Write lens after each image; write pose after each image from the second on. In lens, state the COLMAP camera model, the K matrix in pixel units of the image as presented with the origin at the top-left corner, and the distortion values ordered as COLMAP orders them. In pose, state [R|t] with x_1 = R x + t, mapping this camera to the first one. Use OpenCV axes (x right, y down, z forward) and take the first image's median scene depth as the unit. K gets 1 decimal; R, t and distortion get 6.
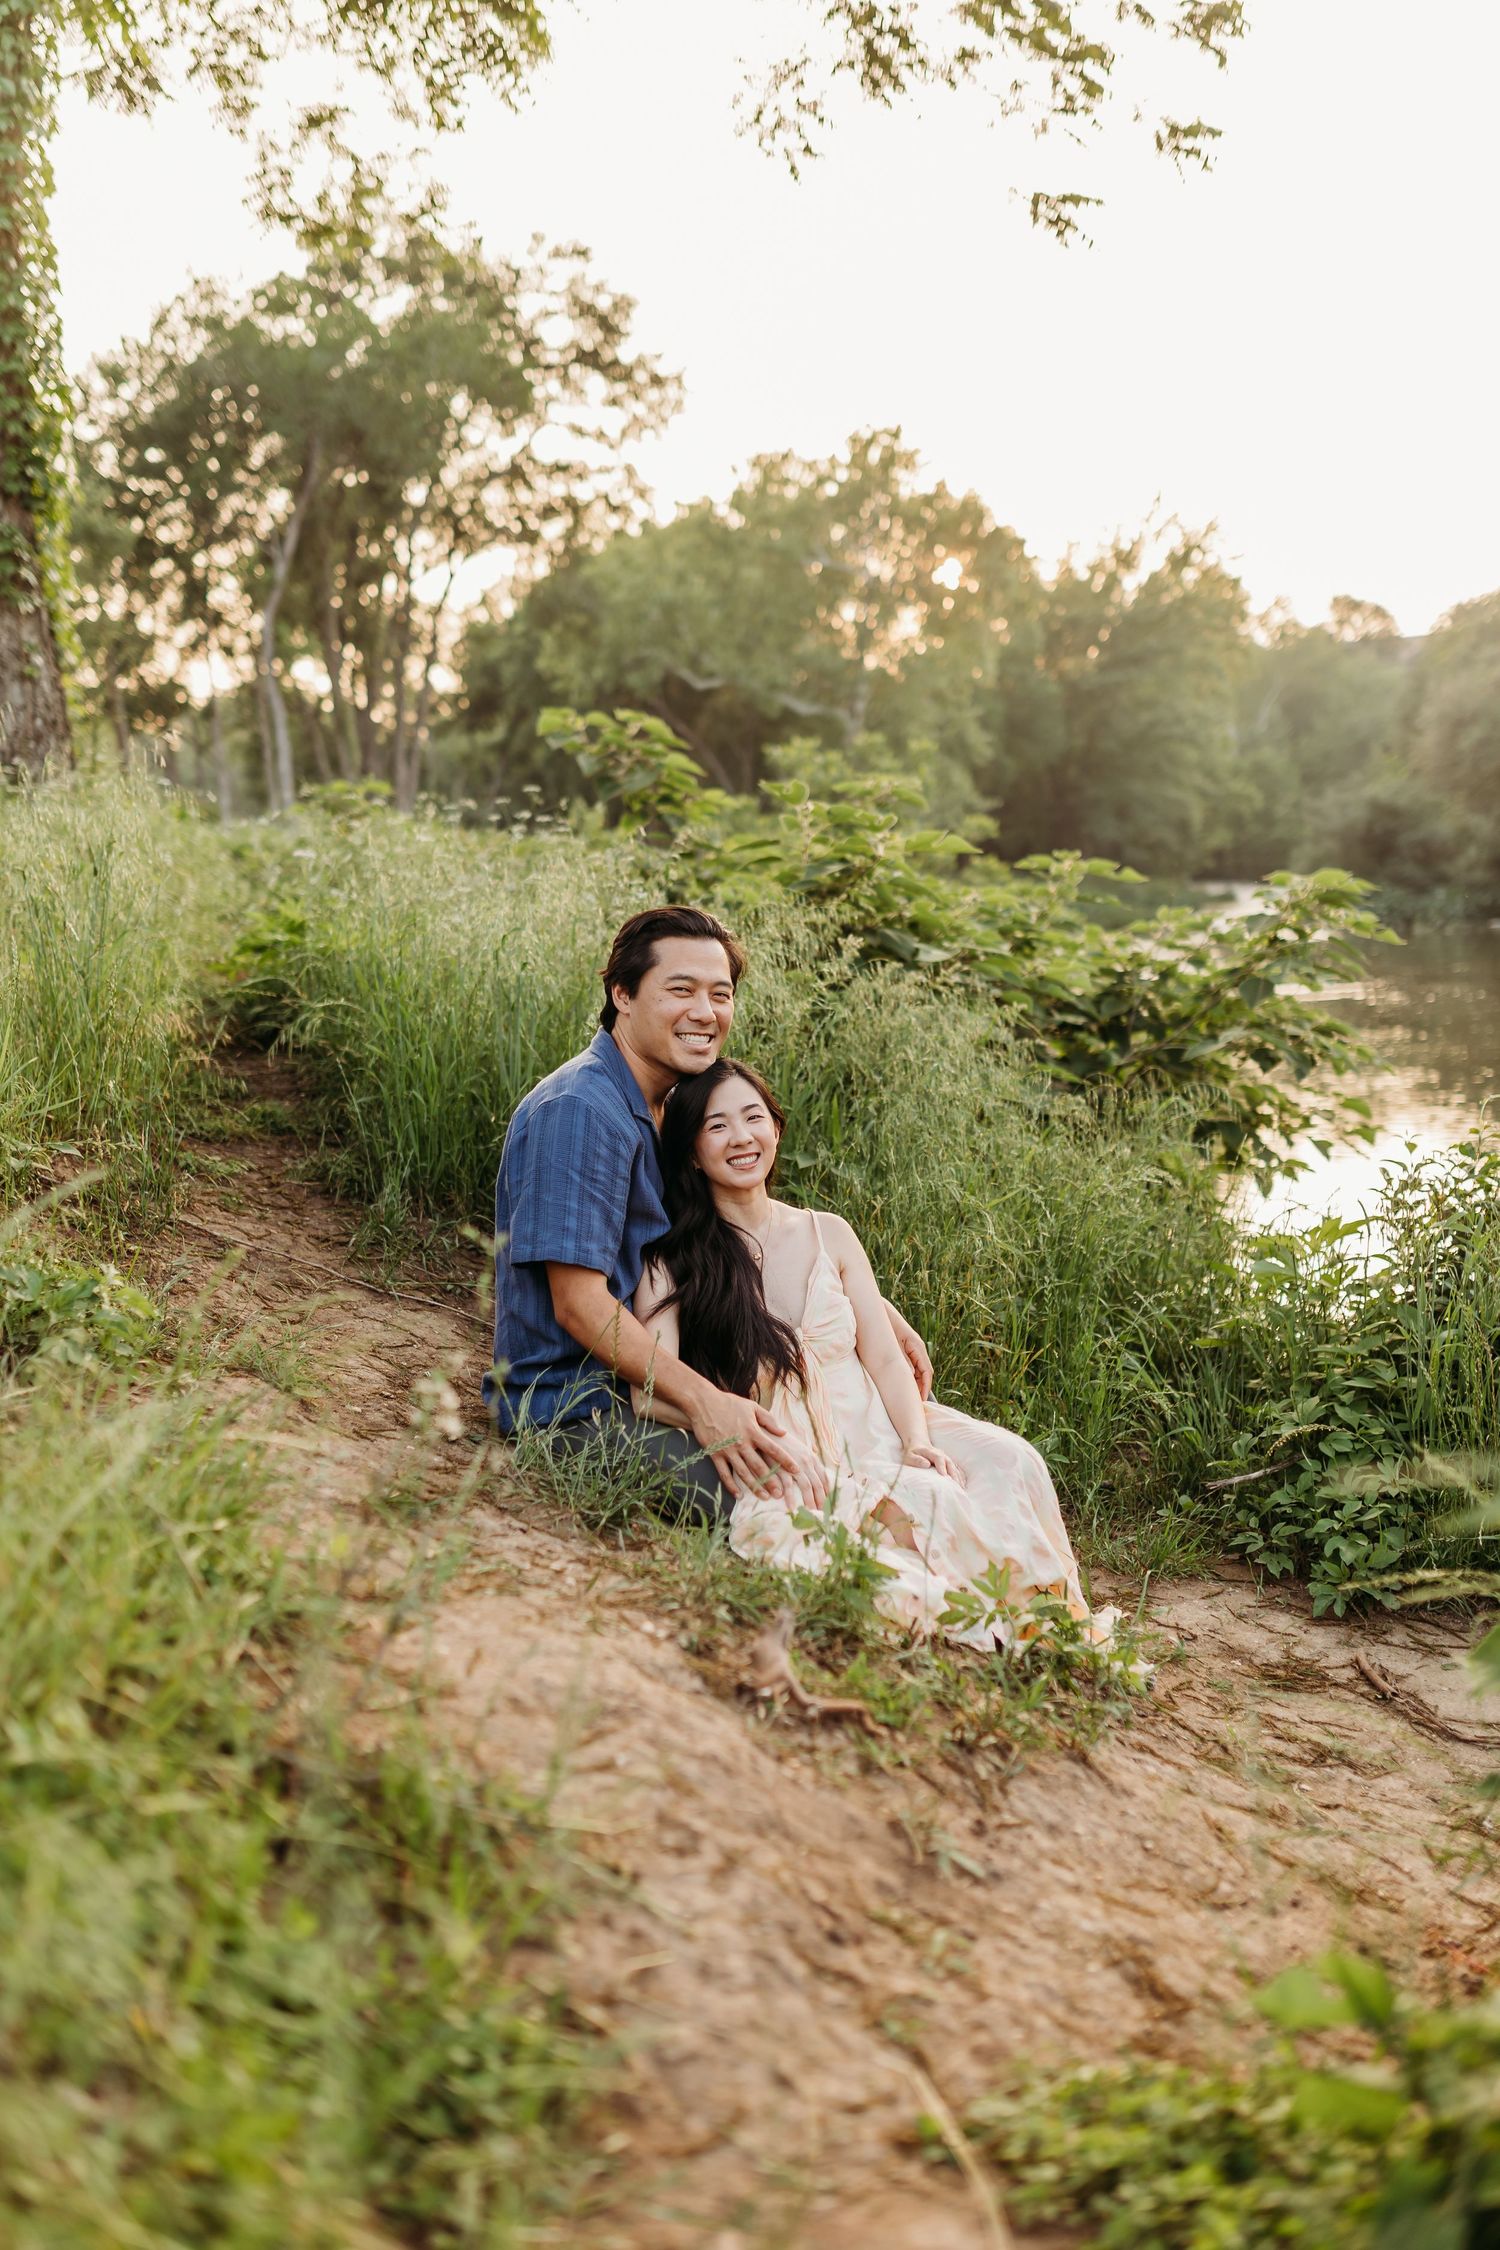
lens RADIAL K [[2135.6, 0, 750.0], [0, 2135.6, 1125.0], [0, 0, 1]] dist [-0.001136, 0.017016]
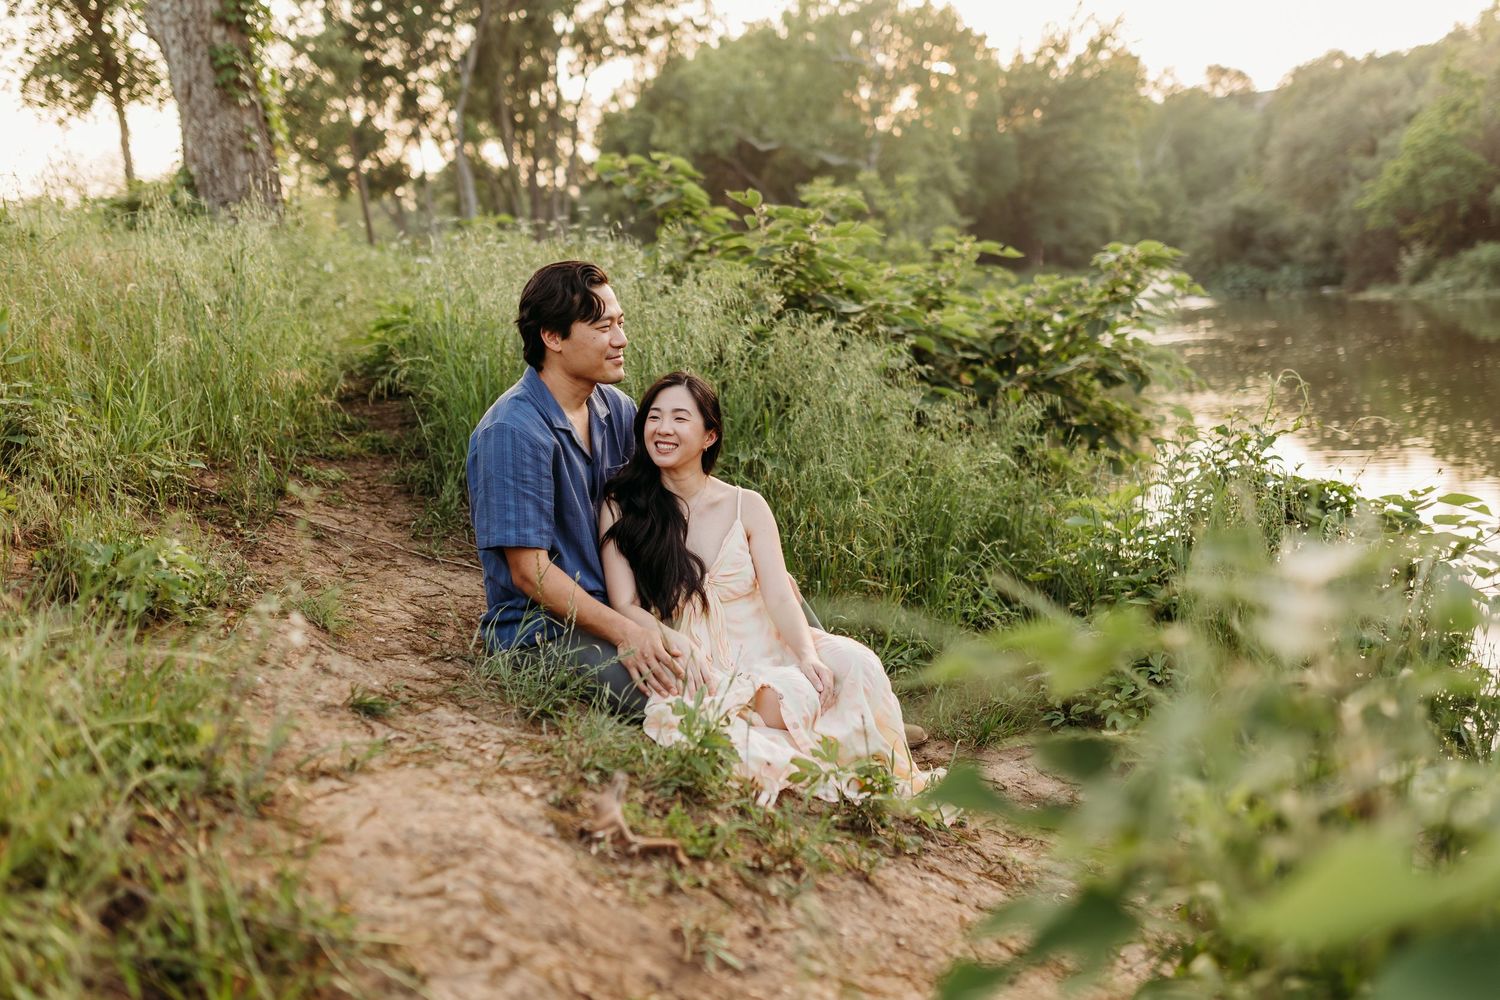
lens RADIAL K [[1460.8, 0, 744.9], [0, 1460.8, 493.7], [0, 0, 1]] dist [-0.002494, 0.021615]
pose [[0.998170, -0.035533, -0.048921, 0.042754], [0.036891, 0.998950, 0.027152, 0.008968], [0.047905, -0.028907, 0.998434, 0.028283]]
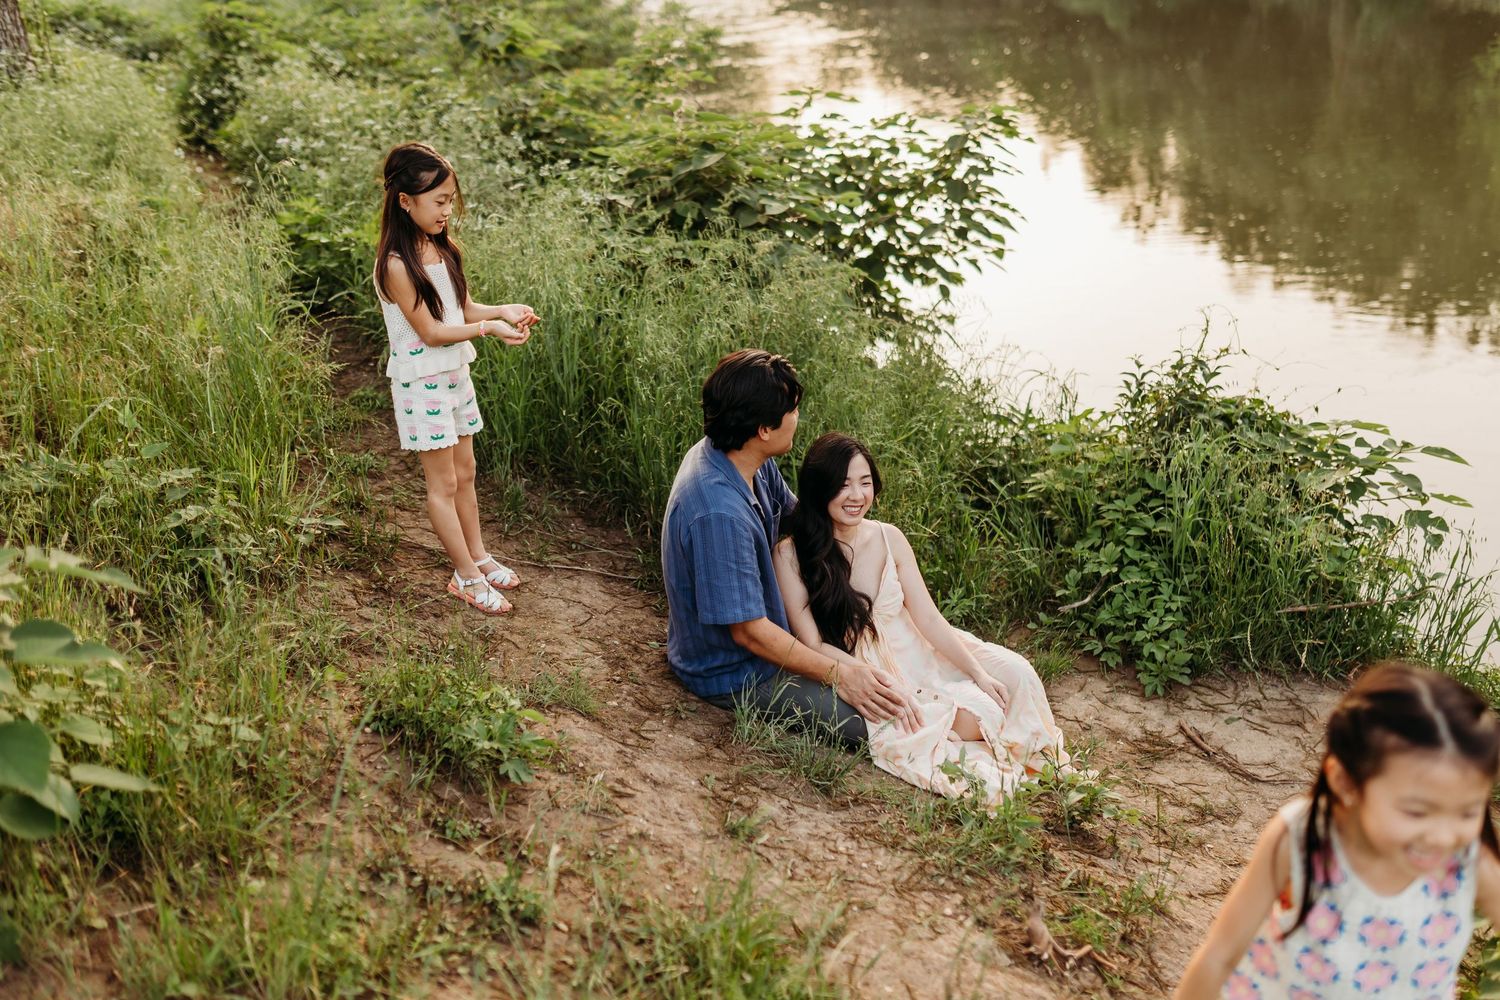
lens RADIAL K [[1423.8, 0, 757.7], [0, 1423.8, 499.6], [0, 0, 1]] dist [-0.001136, 0.017016]
pose [[0.971111, -0.132662, 0.198352, -0.112317], [0.075743, 0.959603, 0.270972, -0.117392], [-0.226287, -0.248121, 0.941929, 0.019252]]
